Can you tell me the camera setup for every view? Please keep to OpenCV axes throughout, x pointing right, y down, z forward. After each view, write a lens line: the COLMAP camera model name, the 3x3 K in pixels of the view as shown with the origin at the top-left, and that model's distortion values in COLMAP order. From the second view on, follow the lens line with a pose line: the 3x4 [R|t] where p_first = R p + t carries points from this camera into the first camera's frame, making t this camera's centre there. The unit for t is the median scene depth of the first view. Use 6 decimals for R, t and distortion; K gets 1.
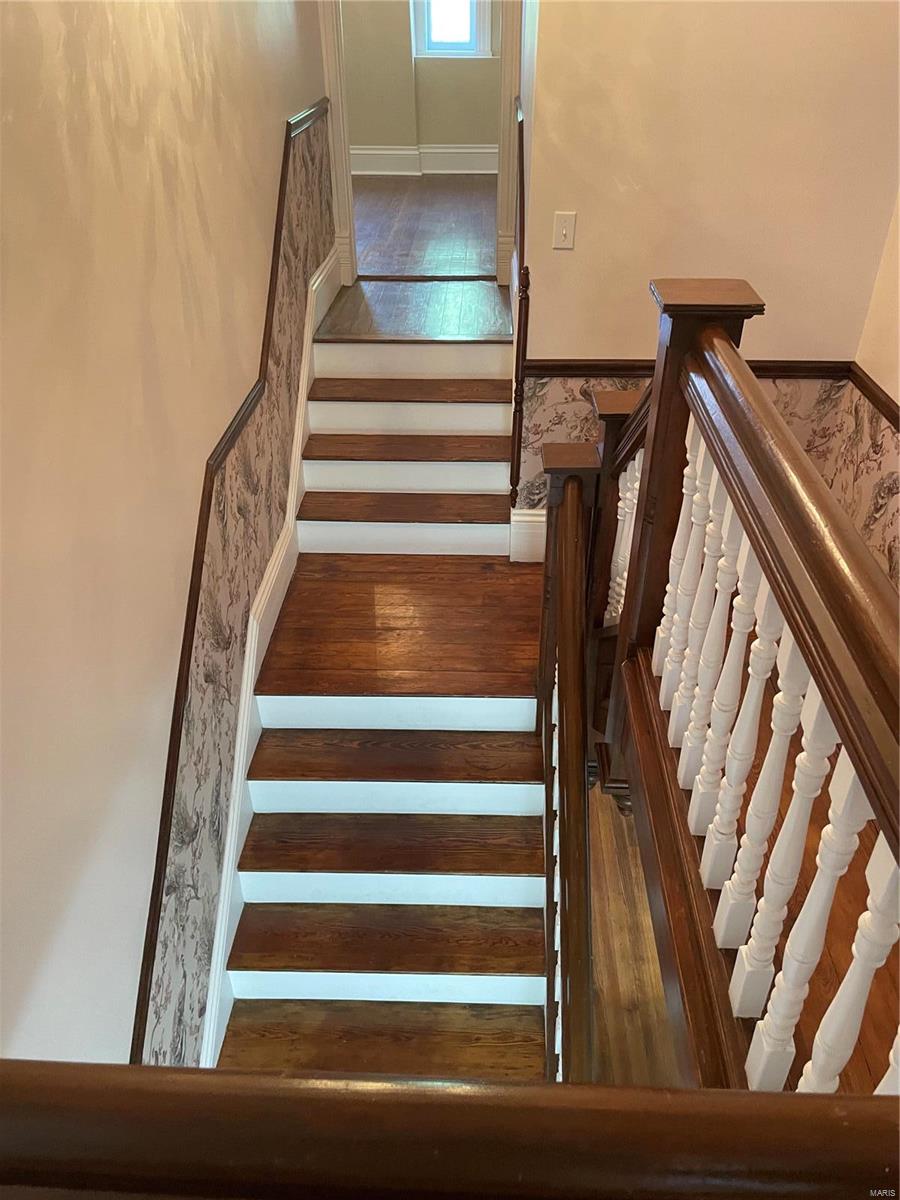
lens RADIAL K [[918.0, 0, 469.6], [0, 918.0, 609.6], [0, 0, 1]] dist [0.092695, -0.120753]
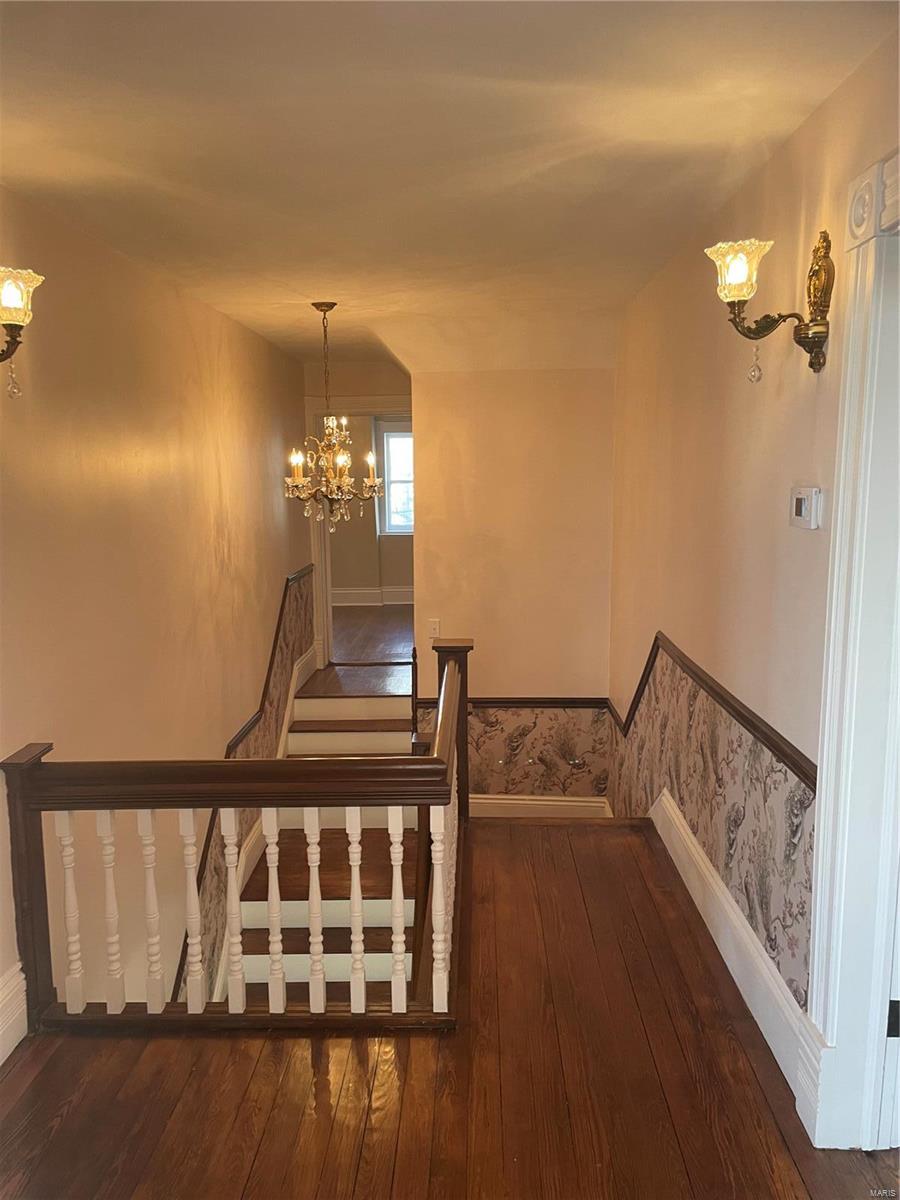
lens RADIAL K [[918.0, 0, 448.9], [0, 918.0, 604.5], [0, 0, 1]] dist [0.092695, -0.120753]
pose [[0.999871, -0.014466, -0.006919, 0.126595], [0.010138, 0.904570, -0.426204, 0.279750], [0.012424, 0.426079, 0.904601, -0.571938]]
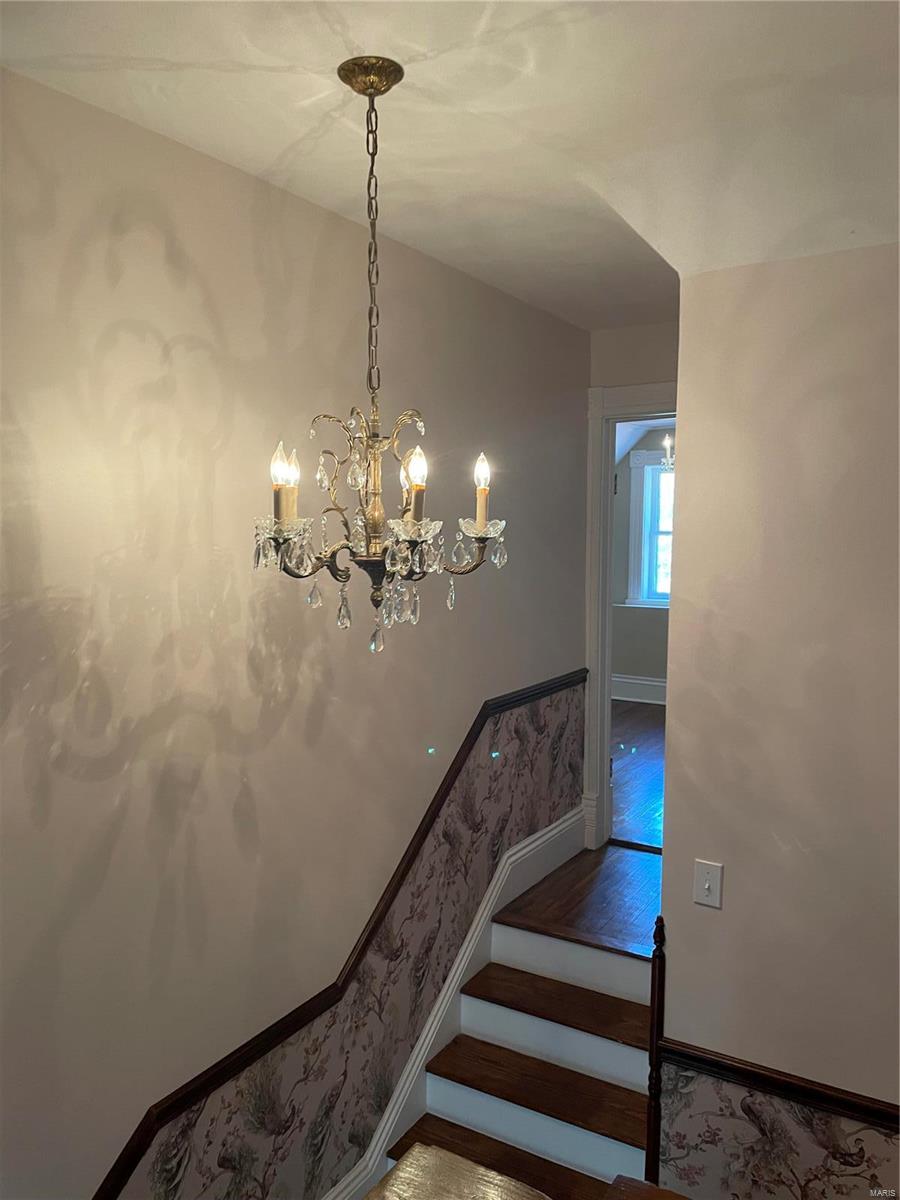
lens RADIAL K [[918.0, 0, 459.0], [0, 918.0, 600.8], [0, 0, 1]] dist [0.092695, -0.120753]
pose [[0.870659, 0.041951, -0.490095, 0.252825], [-0.272605, 0.870501, -0.409773, -0.214960], [0.409438, 0.490375, 0.769346, 0.196819]]
